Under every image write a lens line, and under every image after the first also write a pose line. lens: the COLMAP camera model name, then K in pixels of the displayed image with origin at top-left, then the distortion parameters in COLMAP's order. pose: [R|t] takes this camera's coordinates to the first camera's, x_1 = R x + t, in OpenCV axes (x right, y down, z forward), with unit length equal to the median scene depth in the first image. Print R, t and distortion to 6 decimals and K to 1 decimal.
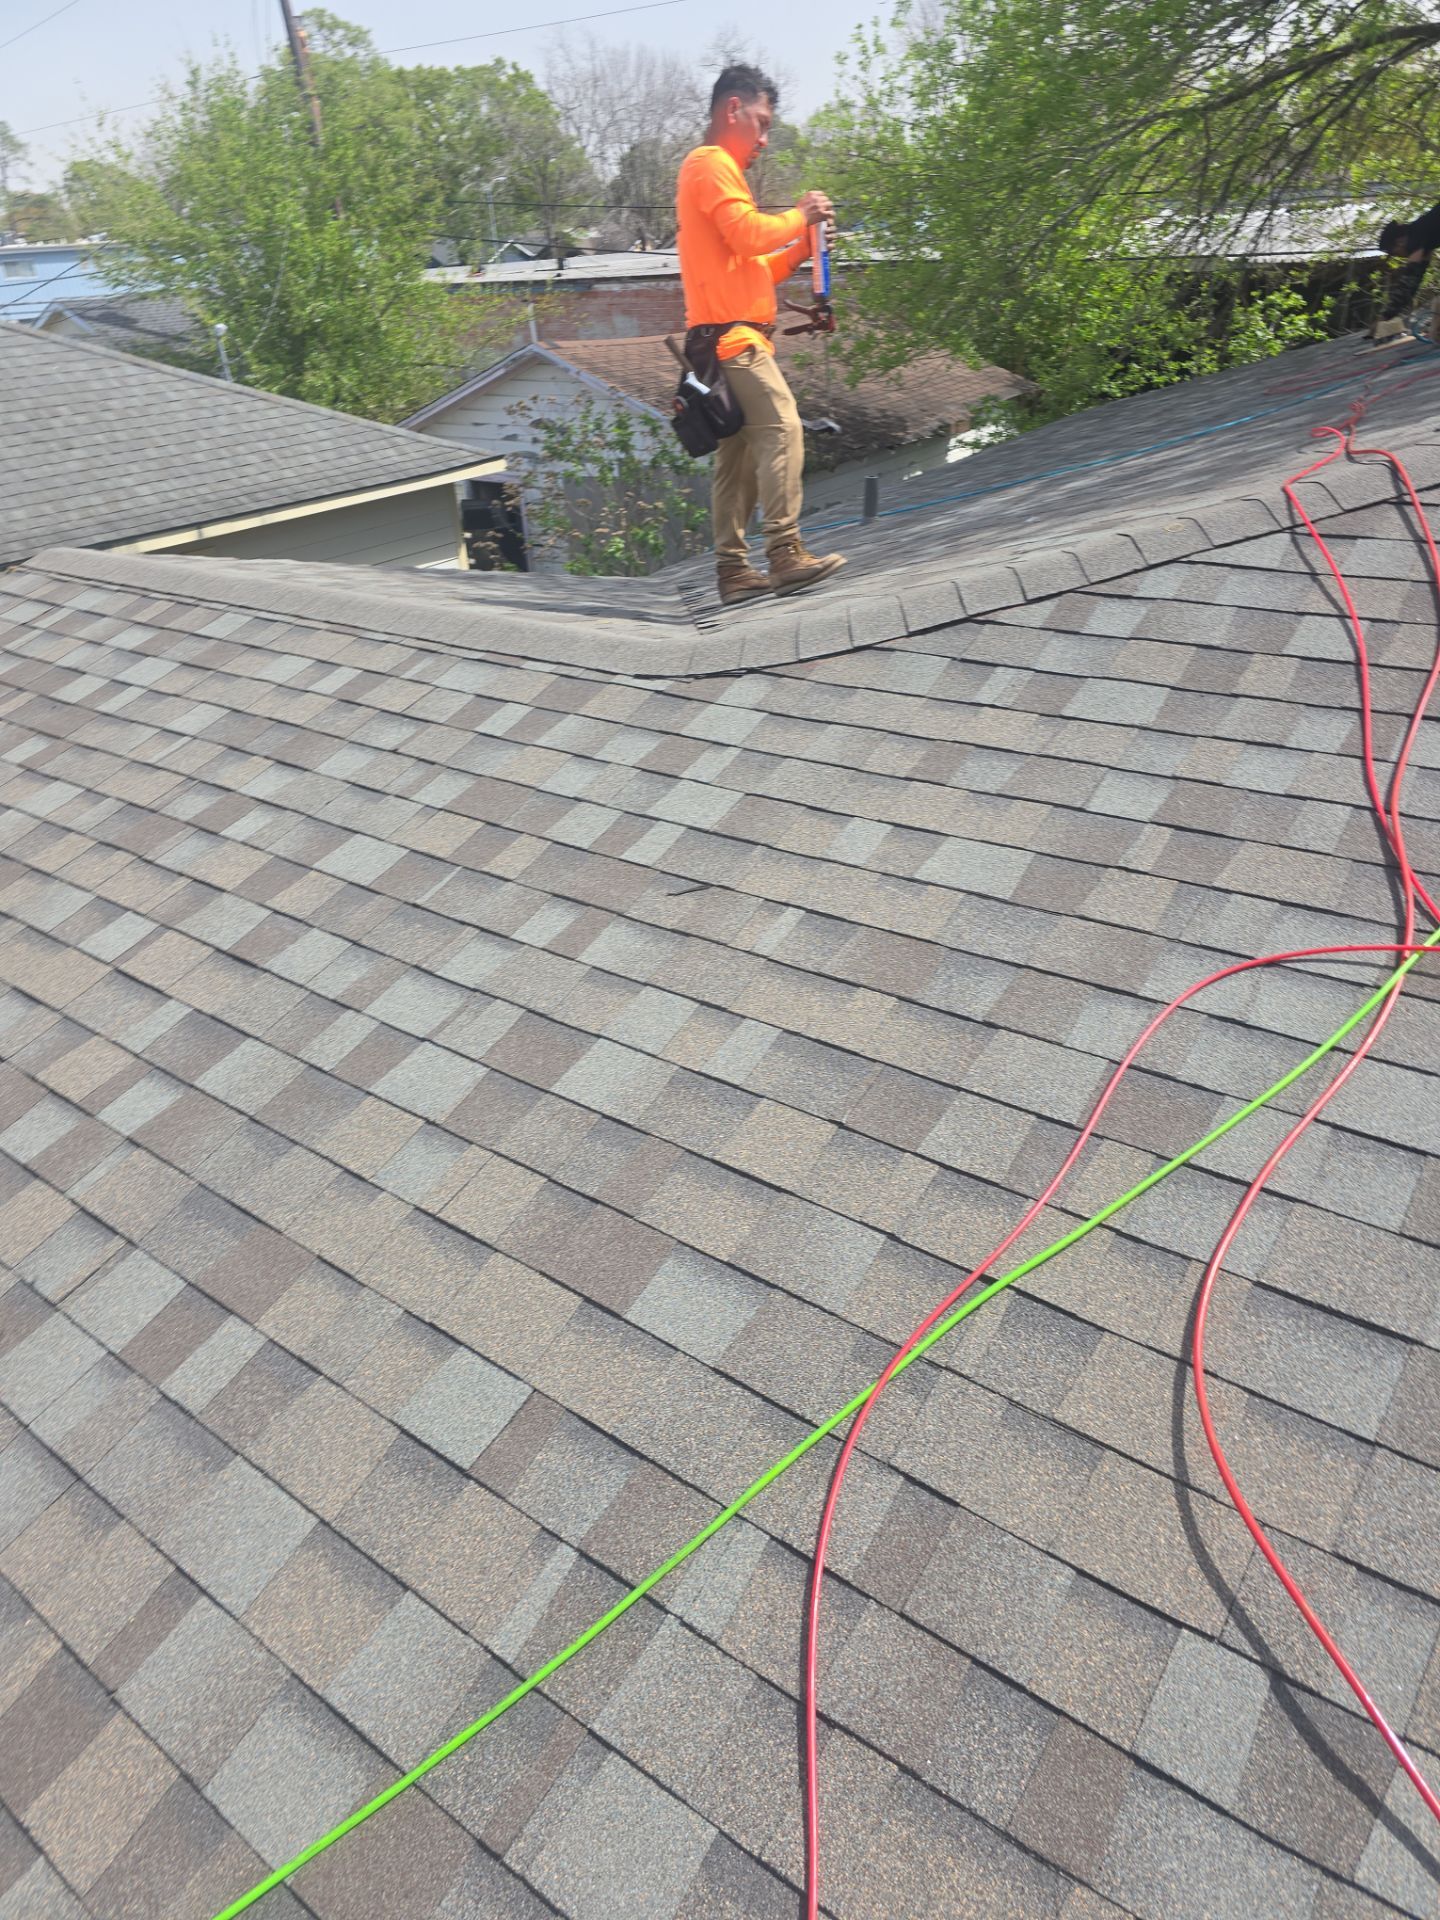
lens RADIAL K [[1258.5, 0, 751.2], [0, 1258.5, 960.4], [0, 0, 1]] dist [0.069797, -0.051021]
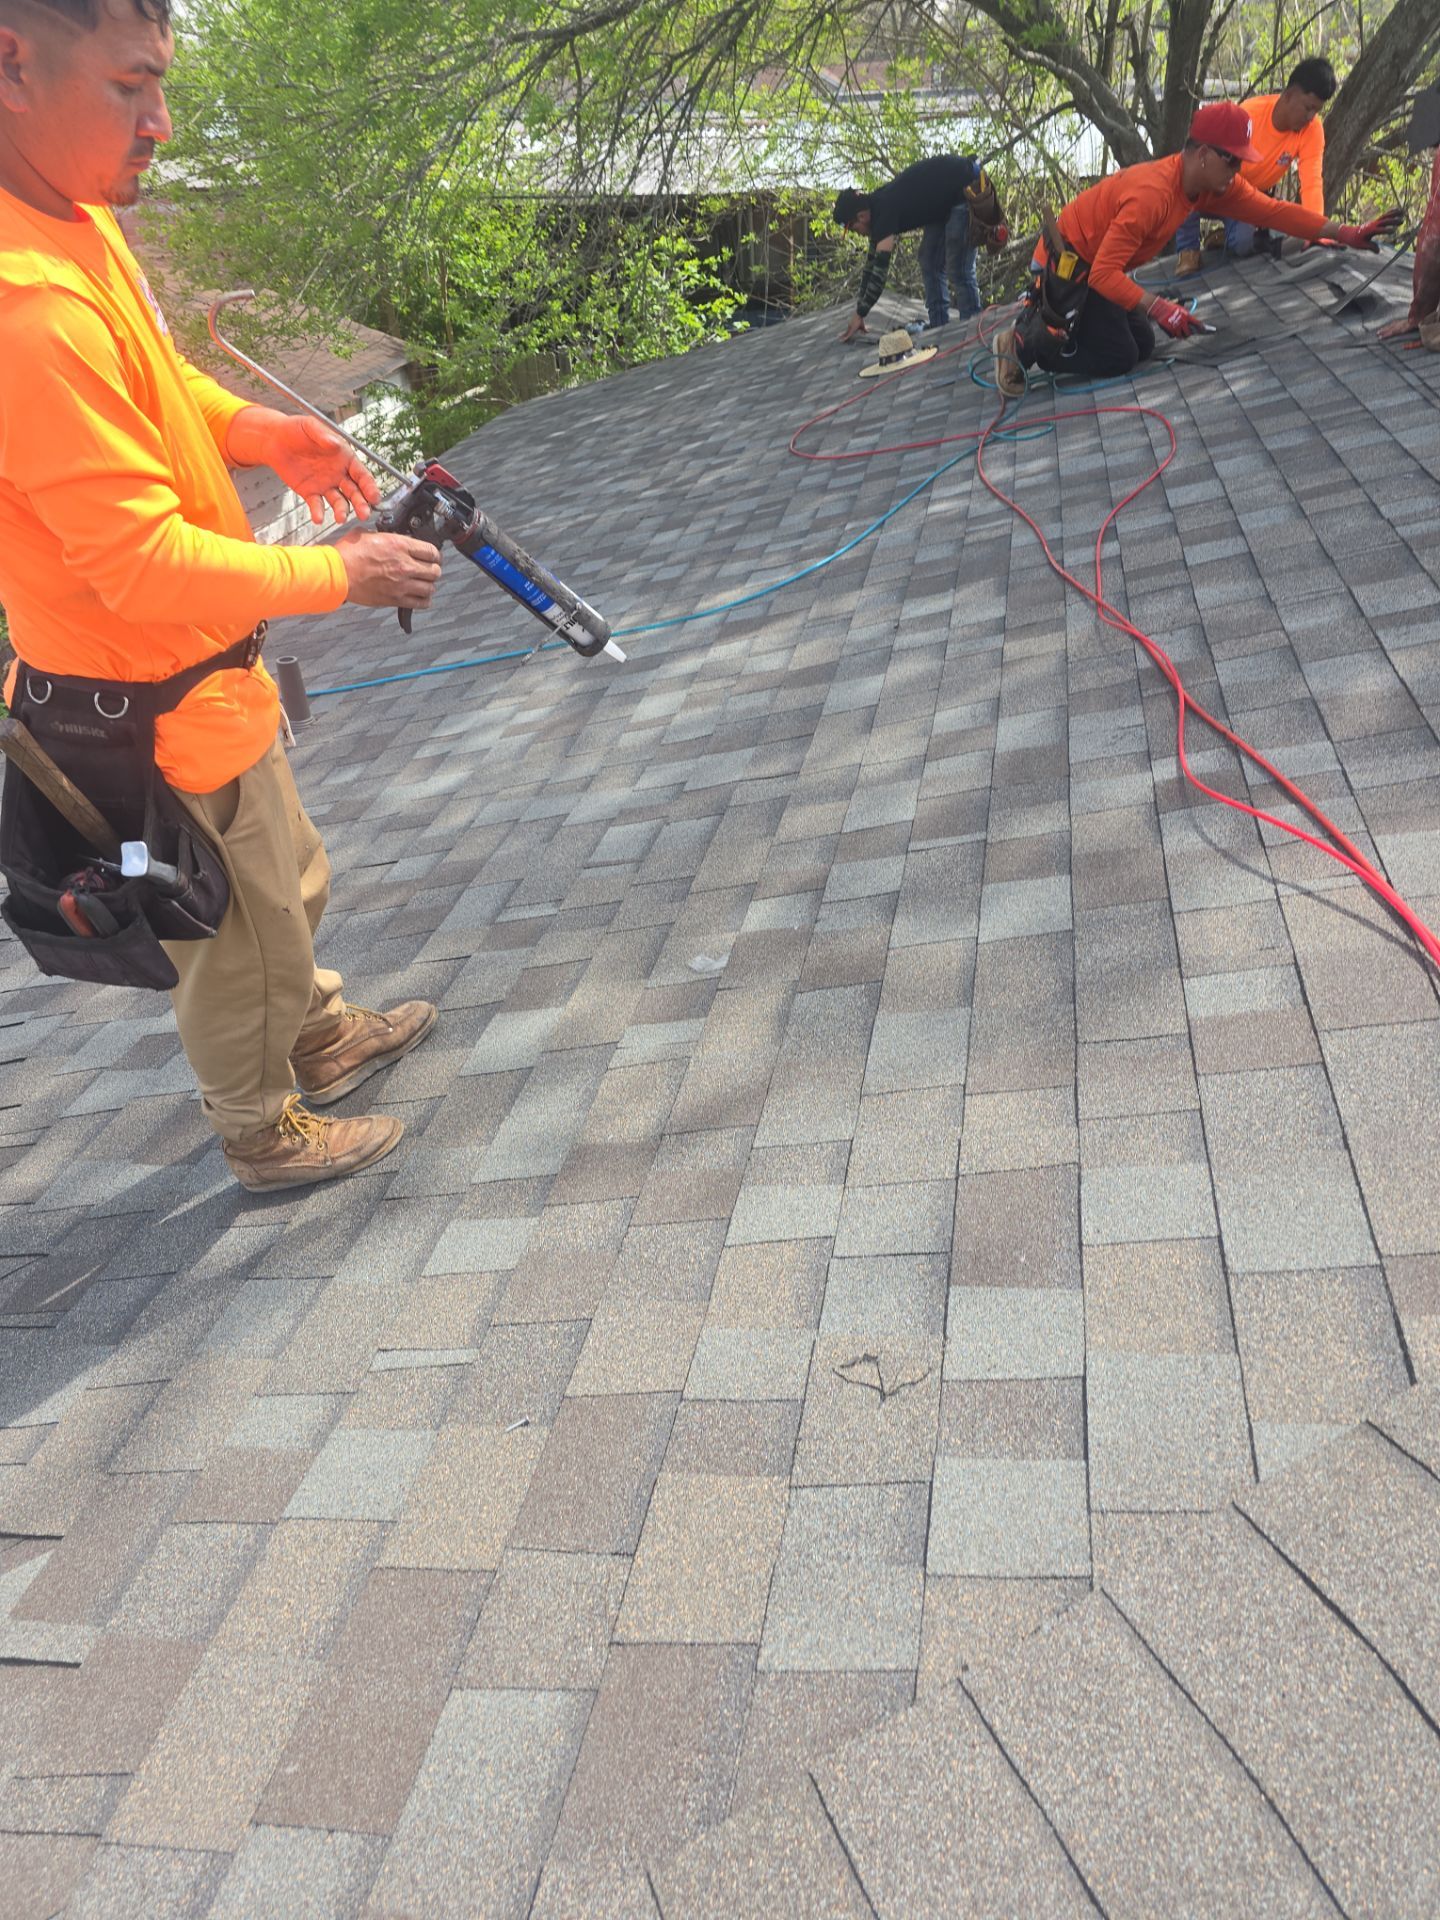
lens RADIAL K [[1289.3, 0, 726.9], [0, 1289.3, 962.0], [0, 0, 1]] dist [0.052548, -0.042400]
pose [[0.908899, -0.213583, 0.358169, 0.022014], [0.195258, 0.976882, 0.087042, -0.173546], [-0.368479, -0.009177, 0.929591, 0.234994]]
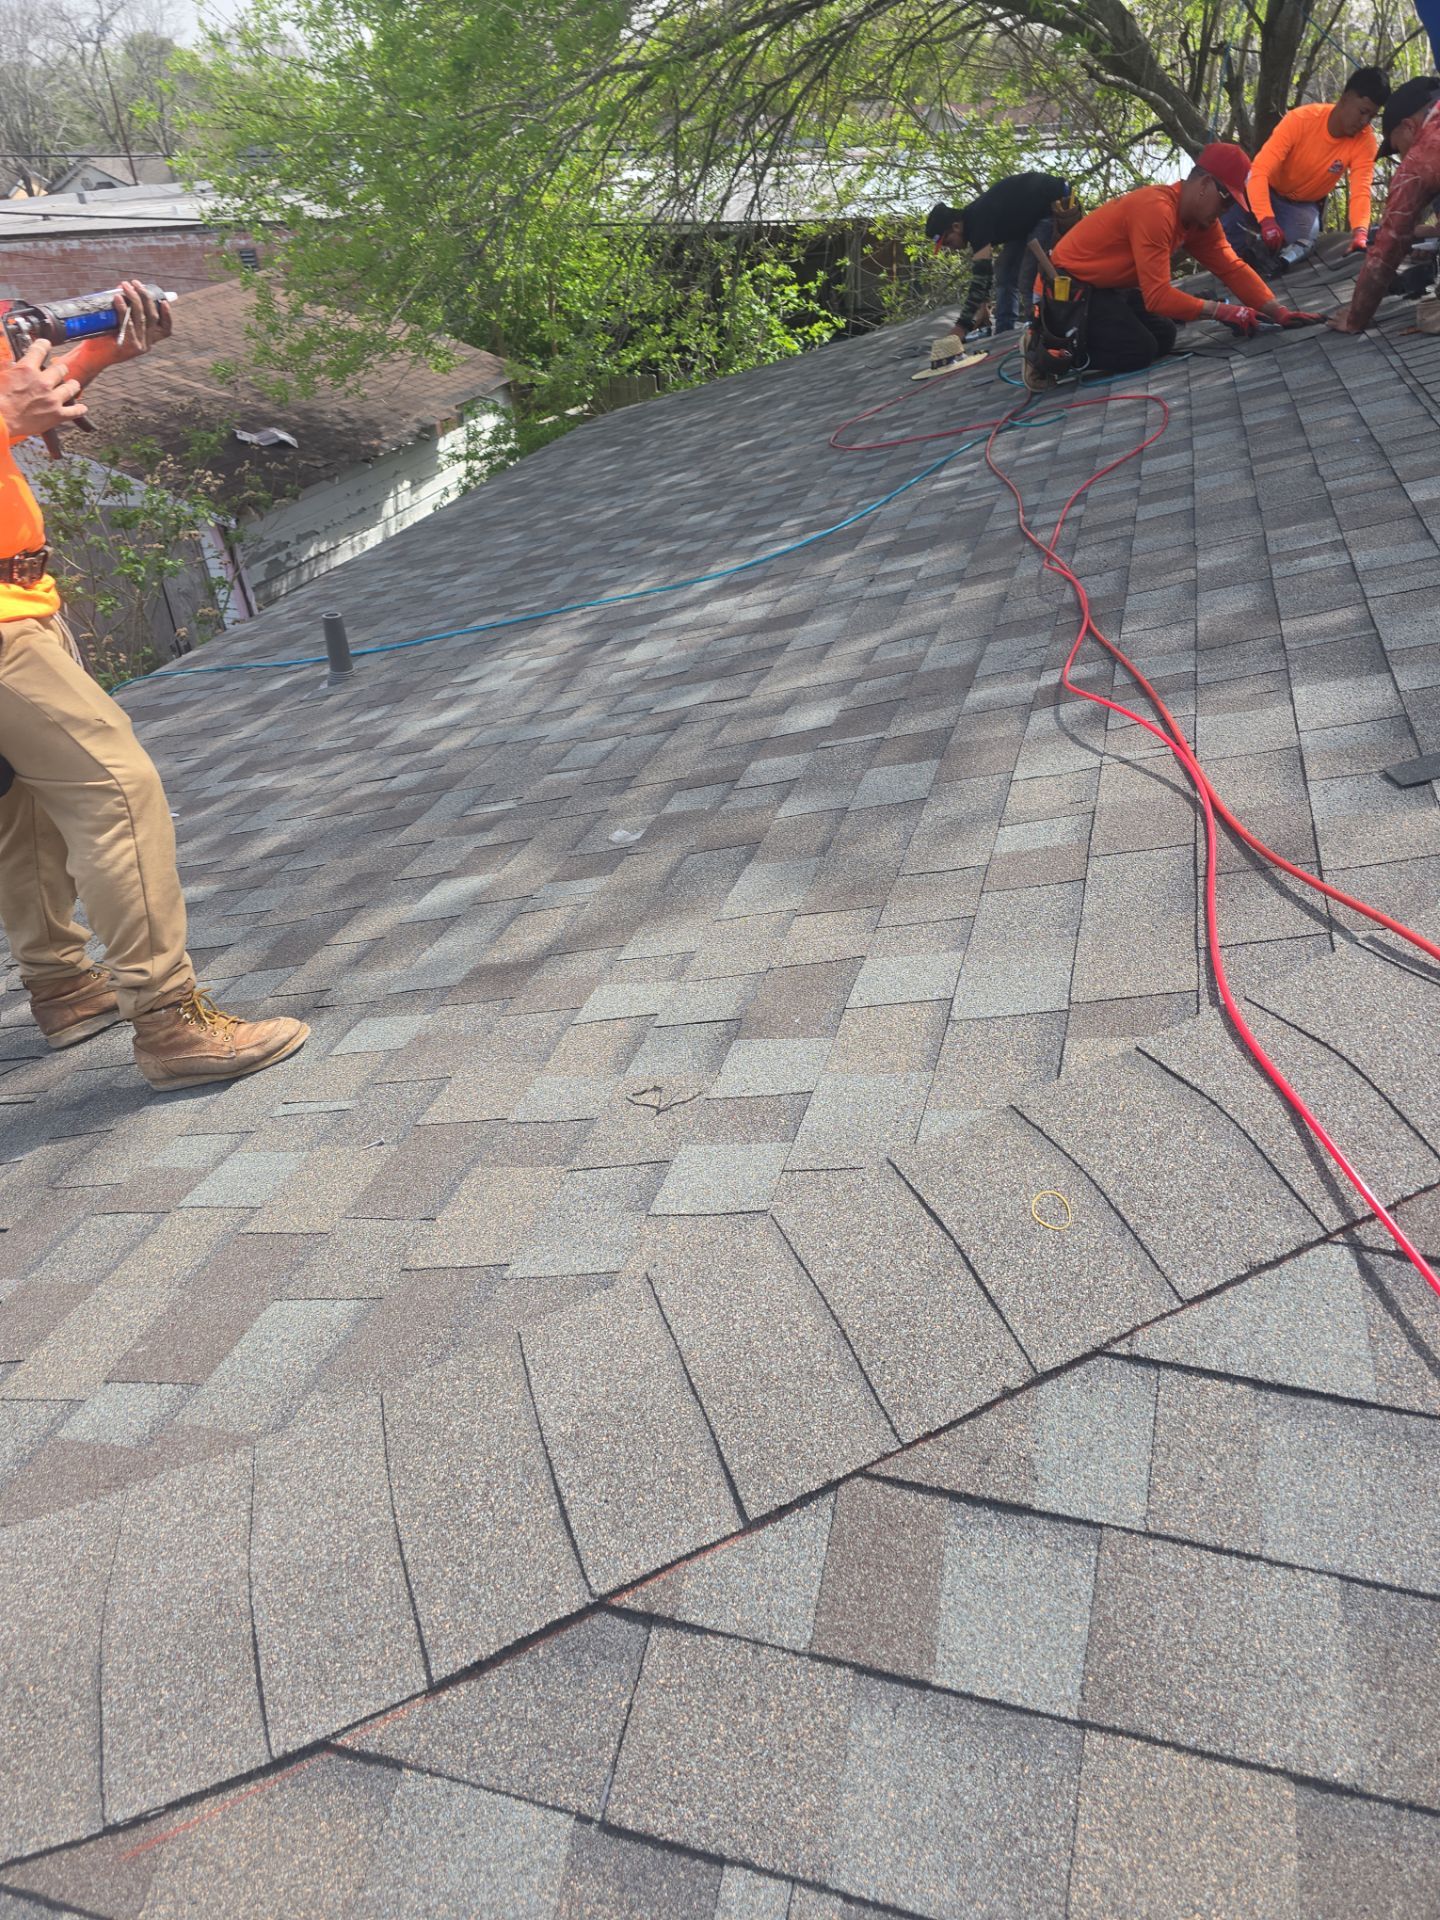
lens RADIAL K [[1306.2, 0, 728.7], [0, 1306.2, 952.5], [0, 0, 1]] dist [0.065849, -0.062329]
pose [[0.940481, -0.166300, 0.296379, 0.038822], [0.161216, 0.986038, 0.041696, -0.139247], [-0.299175, 0.008567, 0.954160, 0.194943]]
